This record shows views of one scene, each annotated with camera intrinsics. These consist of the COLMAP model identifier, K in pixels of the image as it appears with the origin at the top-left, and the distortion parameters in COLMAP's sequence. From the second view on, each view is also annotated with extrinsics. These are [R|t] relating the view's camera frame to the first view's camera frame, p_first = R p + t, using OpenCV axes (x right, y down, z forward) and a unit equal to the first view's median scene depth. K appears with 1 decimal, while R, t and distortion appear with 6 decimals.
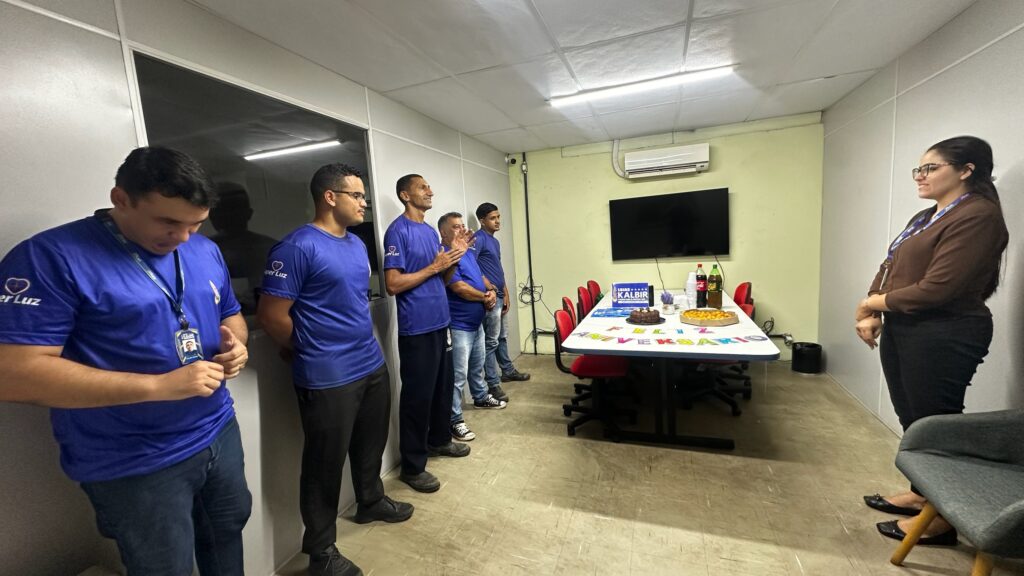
lens RADIAL K [[407.7, 0, 511.5], [0, 407.7, 288.5], [0, 0, 1]] dist [-0.006180, 0.001836]
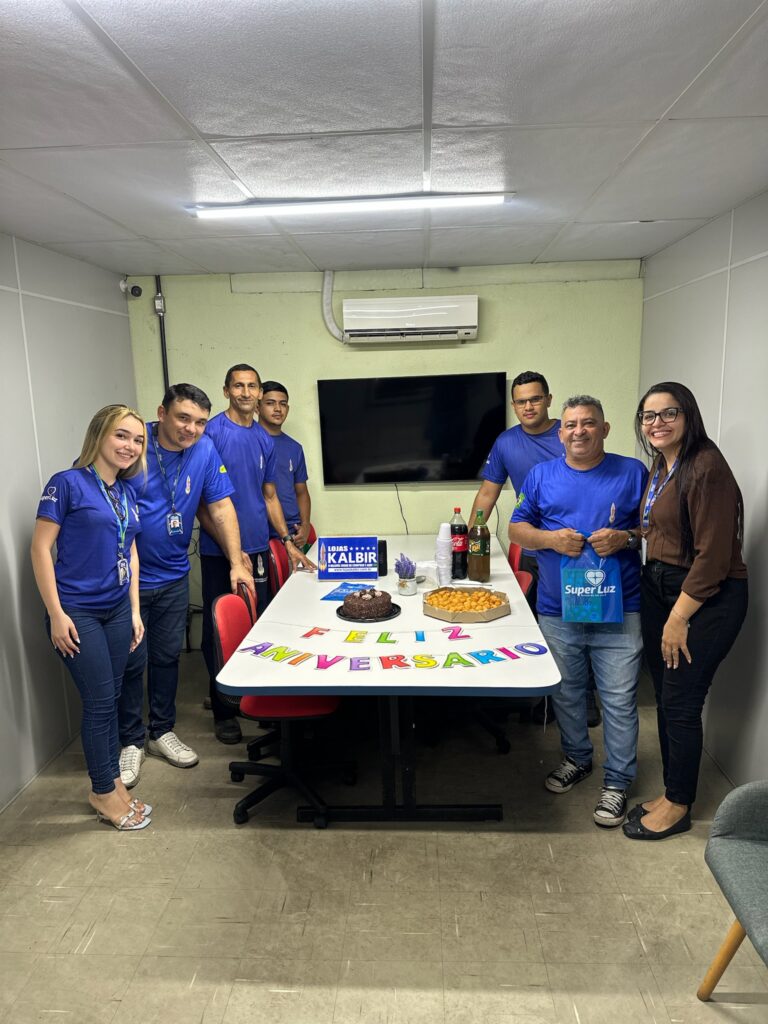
lens RADIAL K [[723.3, 0, 384.3], [0, 723.3, 520.9], [0, 0, 1]] dist [0.069473, -0.084822]
pose [[0.955512, -0.012975, 0.294667, 0.051353], [-0.001067, 0.998873, 0.047443, -0.116222], [-0.294951, -0.045647, 0.954421, 0.005060]]
